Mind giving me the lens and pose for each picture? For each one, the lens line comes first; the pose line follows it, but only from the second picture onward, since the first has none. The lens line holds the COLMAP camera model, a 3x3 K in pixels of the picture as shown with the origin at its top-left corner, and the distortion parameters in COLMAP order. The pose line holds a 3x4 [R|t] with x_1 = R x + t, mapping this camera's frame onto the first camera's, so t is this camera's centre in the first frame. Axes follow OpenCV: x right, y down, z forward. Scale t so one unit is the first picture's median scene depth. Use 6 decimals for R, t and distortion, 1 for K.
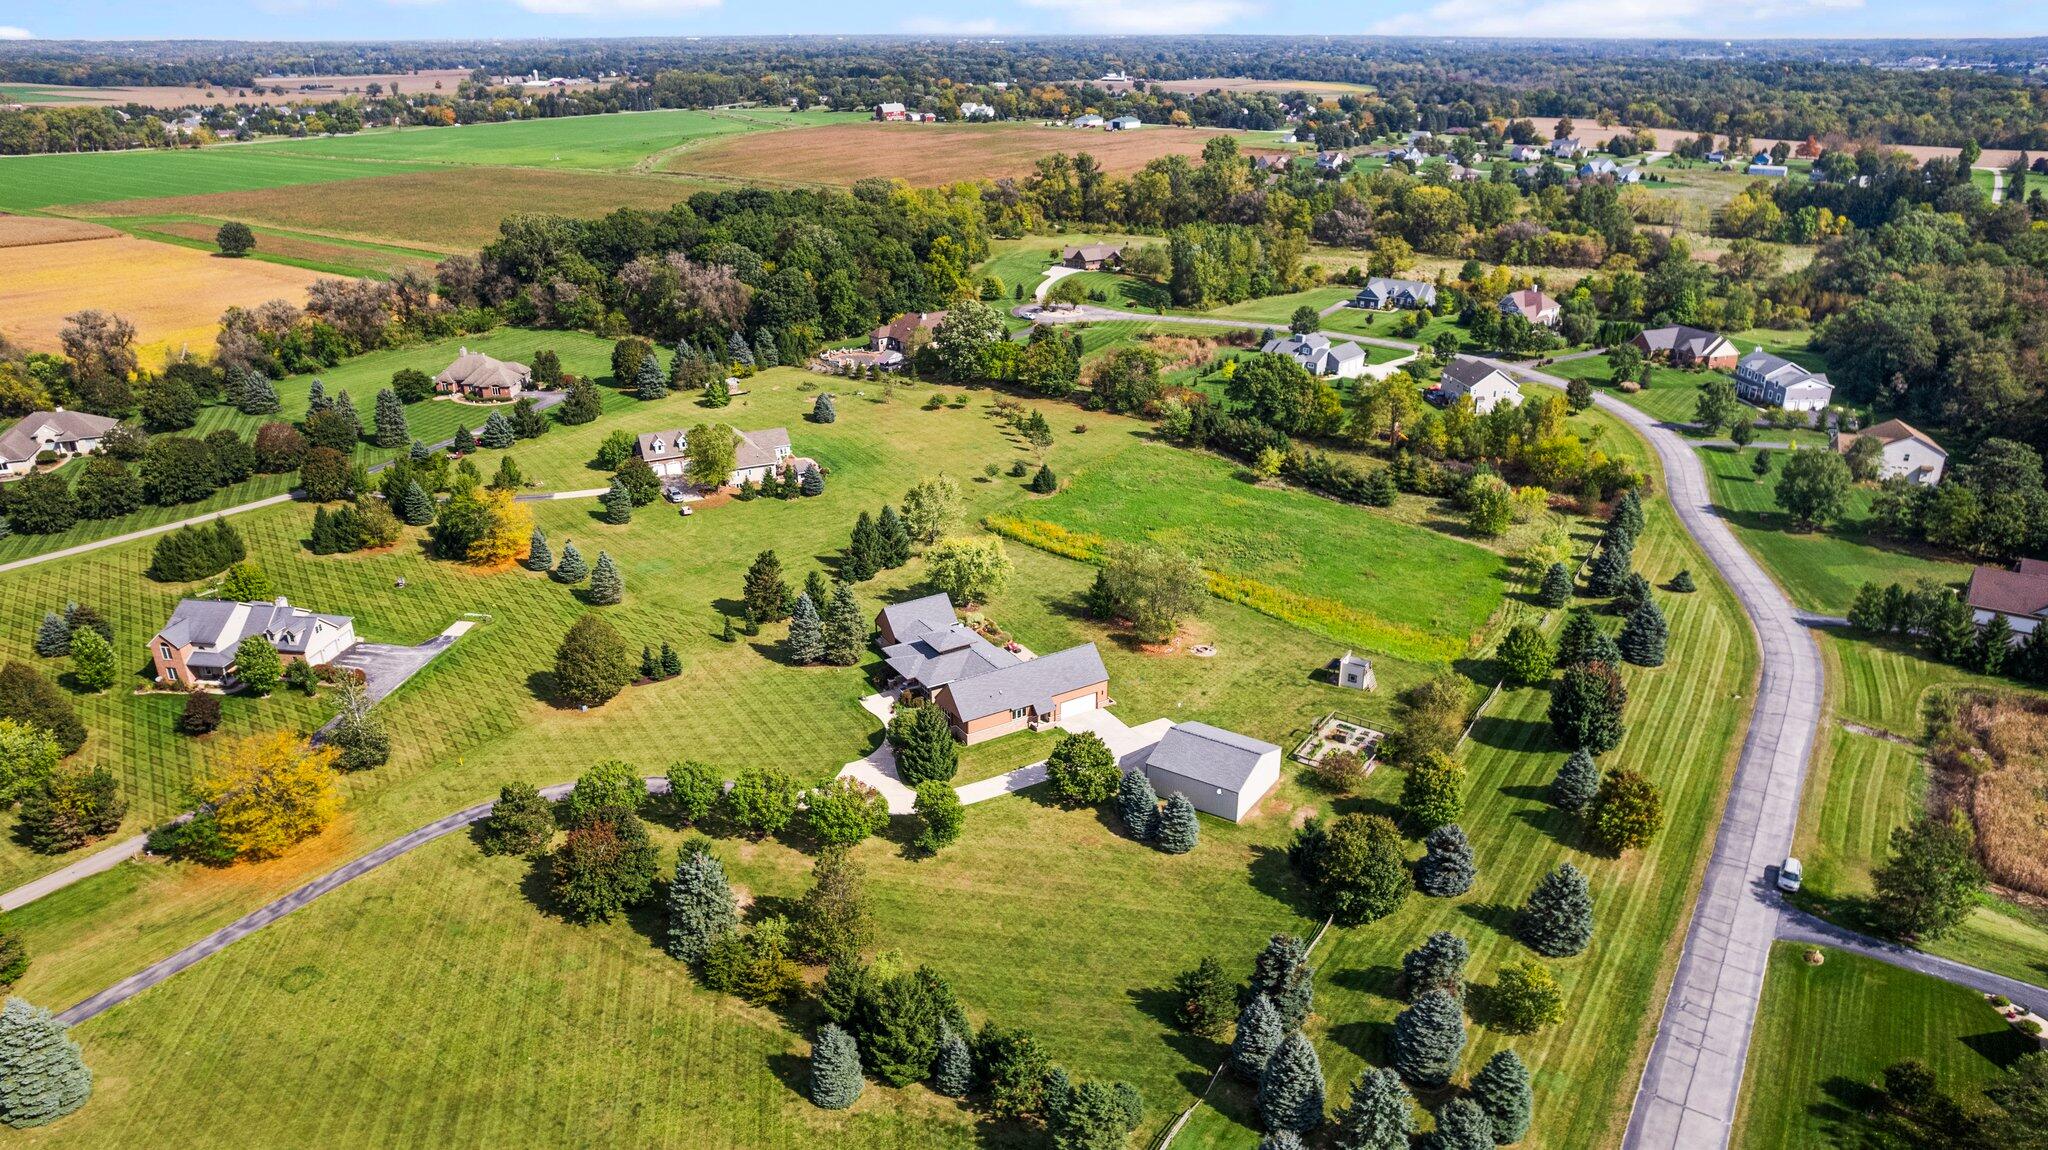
lens RADIAL K [[1313.4, 0, 1025.6], [0, 1313.4, 563.9], [0, 0, 1]] dist [-0.080248, 0.067462]
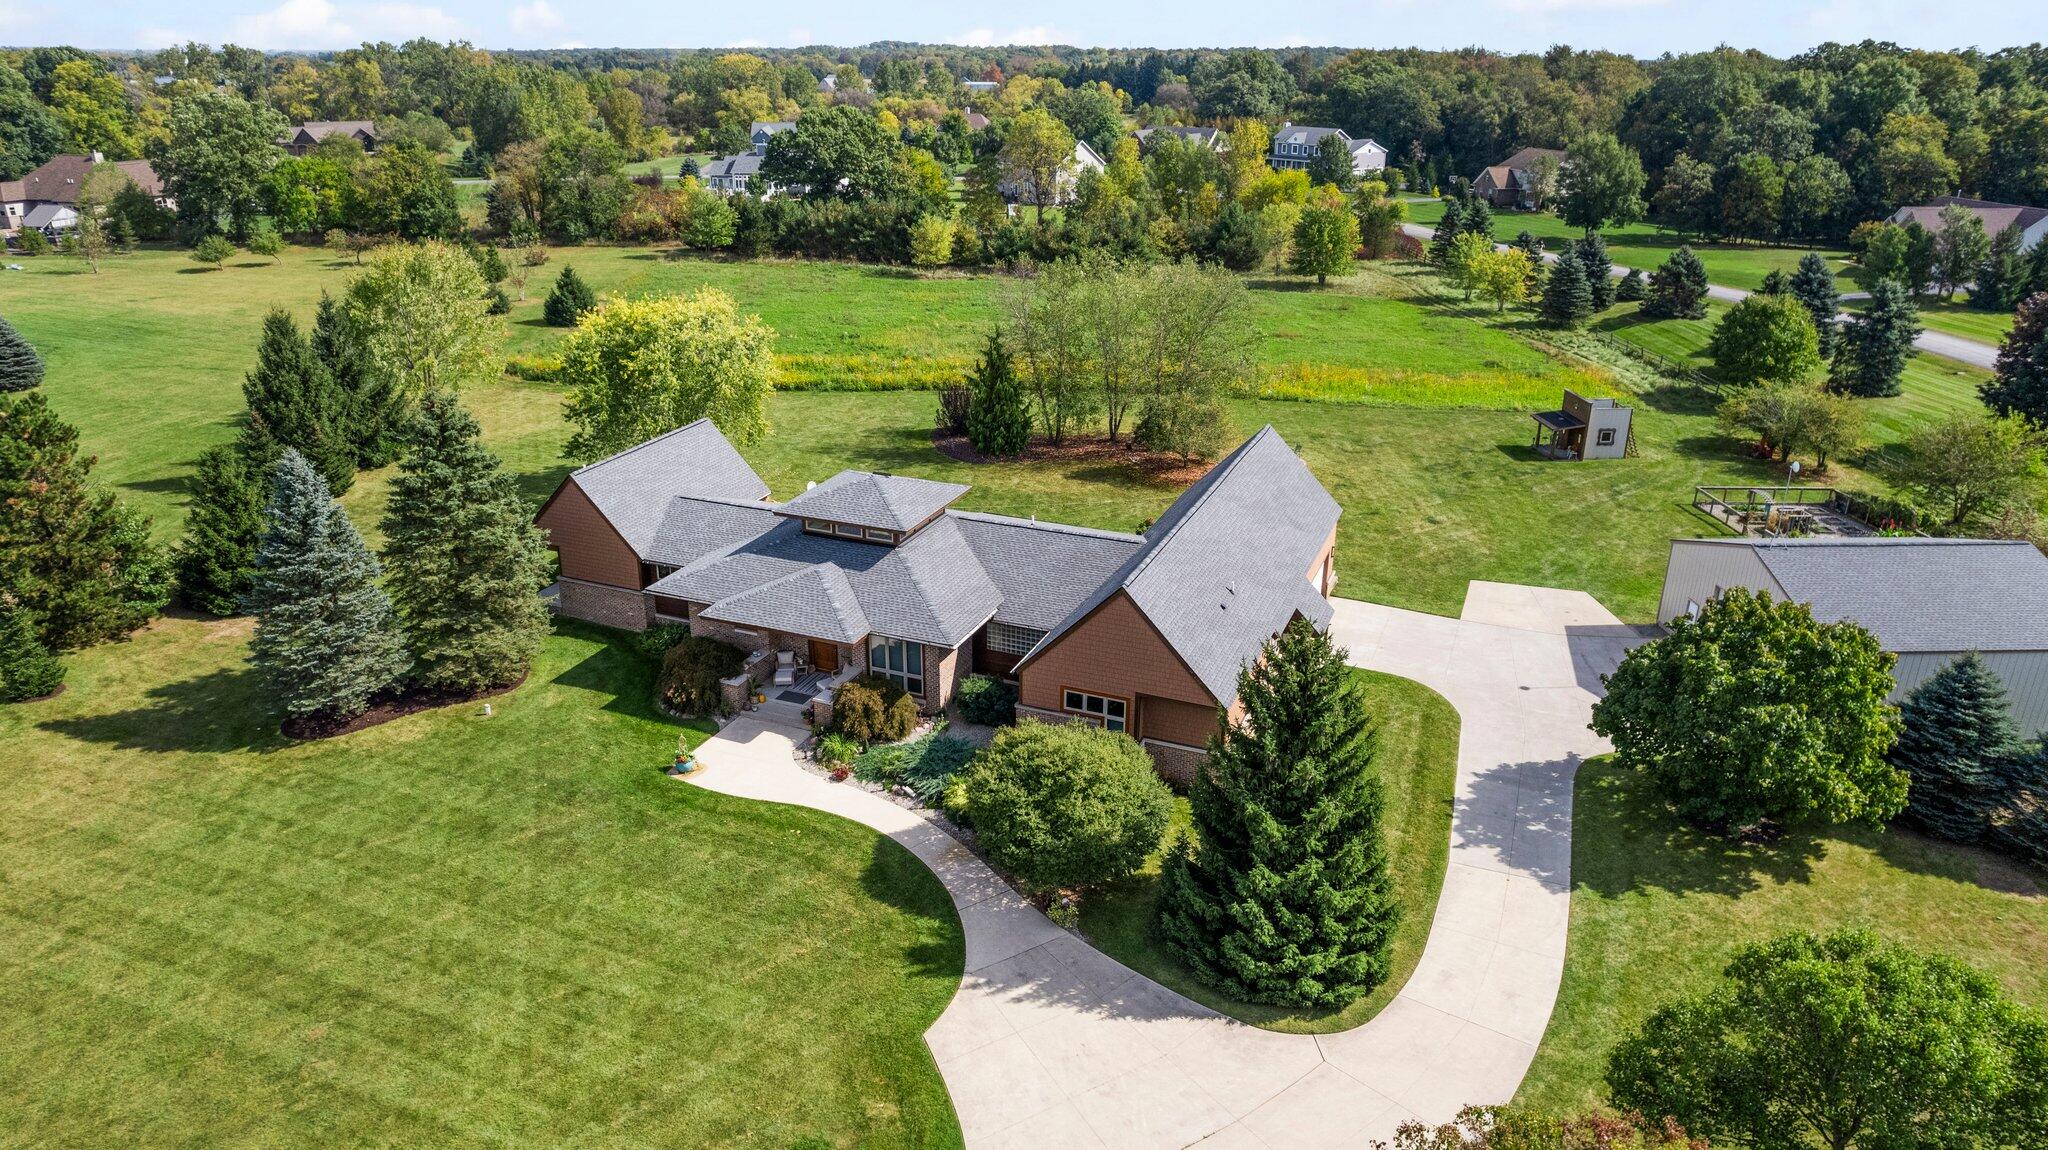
lens RADIAL K [[1313.4, 0, 1014.6], [0, 1313.4, 591.3], [0, 0, 1]] dist [-0.080248, 0.067462]
pose [[0.808786, -0.217747, 0.546307, -0.200299], [0.214710, 0.974137, 0.070401, 0.062328], [-0.547508, 0.060359, 0.834621, 0.716805]]
